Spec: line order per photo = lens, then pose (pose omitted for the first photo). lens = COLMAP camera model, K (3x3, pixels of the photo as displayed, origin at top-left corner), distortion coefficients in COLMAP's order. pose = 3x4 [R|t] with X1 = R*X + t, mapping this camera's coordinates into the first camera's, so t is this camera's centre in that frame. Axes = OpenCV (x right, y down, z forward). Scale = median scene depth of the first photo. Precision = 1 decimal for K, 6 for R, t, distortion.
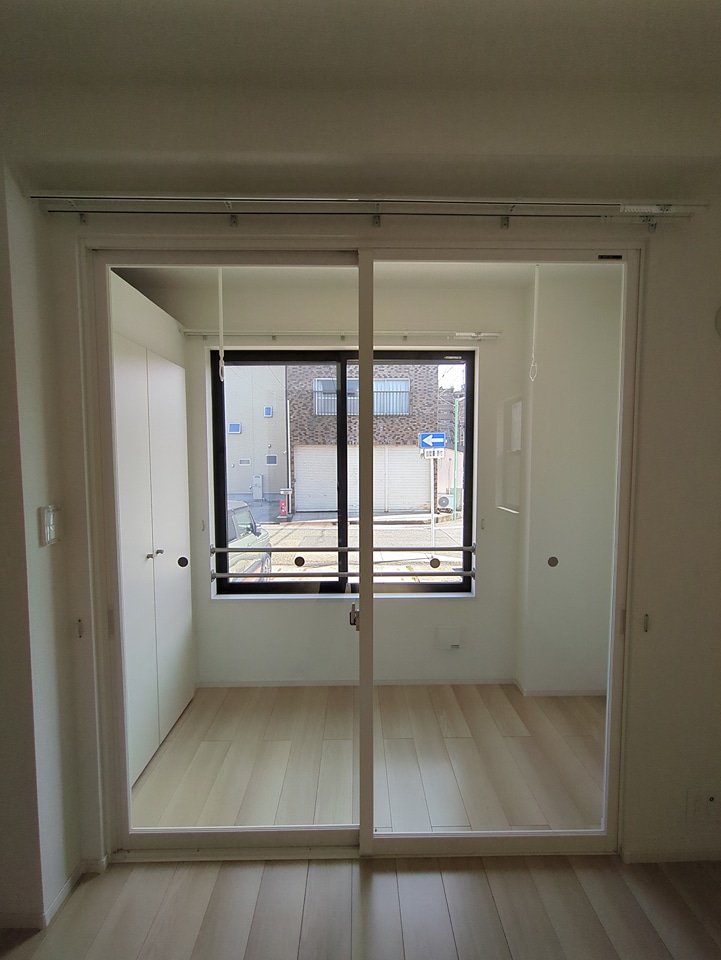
lens RADIAL K [[383.1, 0, 358.0], [0, 383.1, 482.1], [0, 0, 1]] dist [-0.000430, -0.000186]
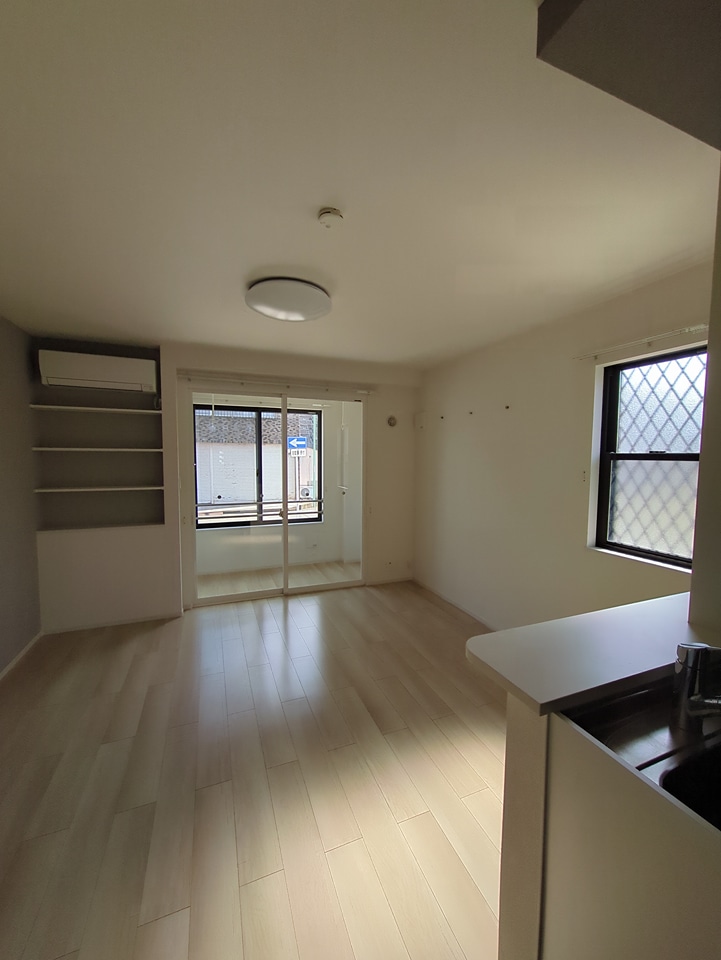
lens RADIAL K [[383.1, 0, 358.0], [0, 383.1, 482.1], [0, 0, 1]] dist [-0.000430, -0.000186]
pose [[0.935396, -0.018457, 0.353120, -0.257480], [0.014750, 0.999804, 0.013186, 0.038533], [-0.353294, -0.007125, 0.935485, -1.030308]]
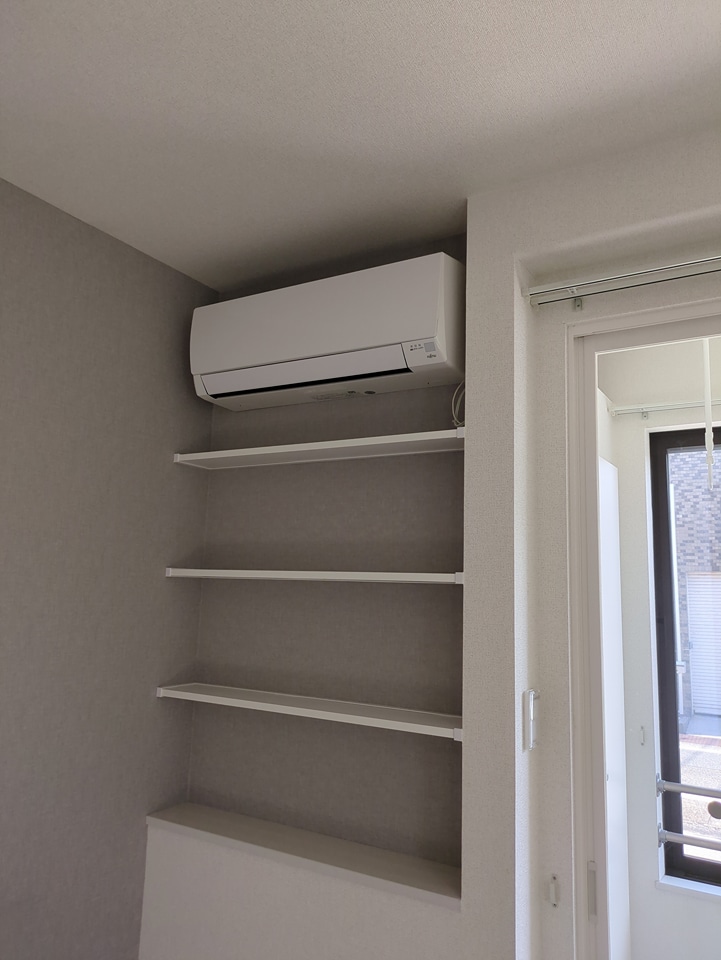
lens RADIAL K [[722.2, 0, 360.5], [0, 722.2, 480.0], [0, 0, 1]] dist [0.028883, -0.002871]
pose [[0.847666, -0.055610, -0.527607, -0.158175], [-0.058896, 0.978480, -0.197757, -0.015691], [0.527251, 0.198706, 0.826149, -0.161884]]
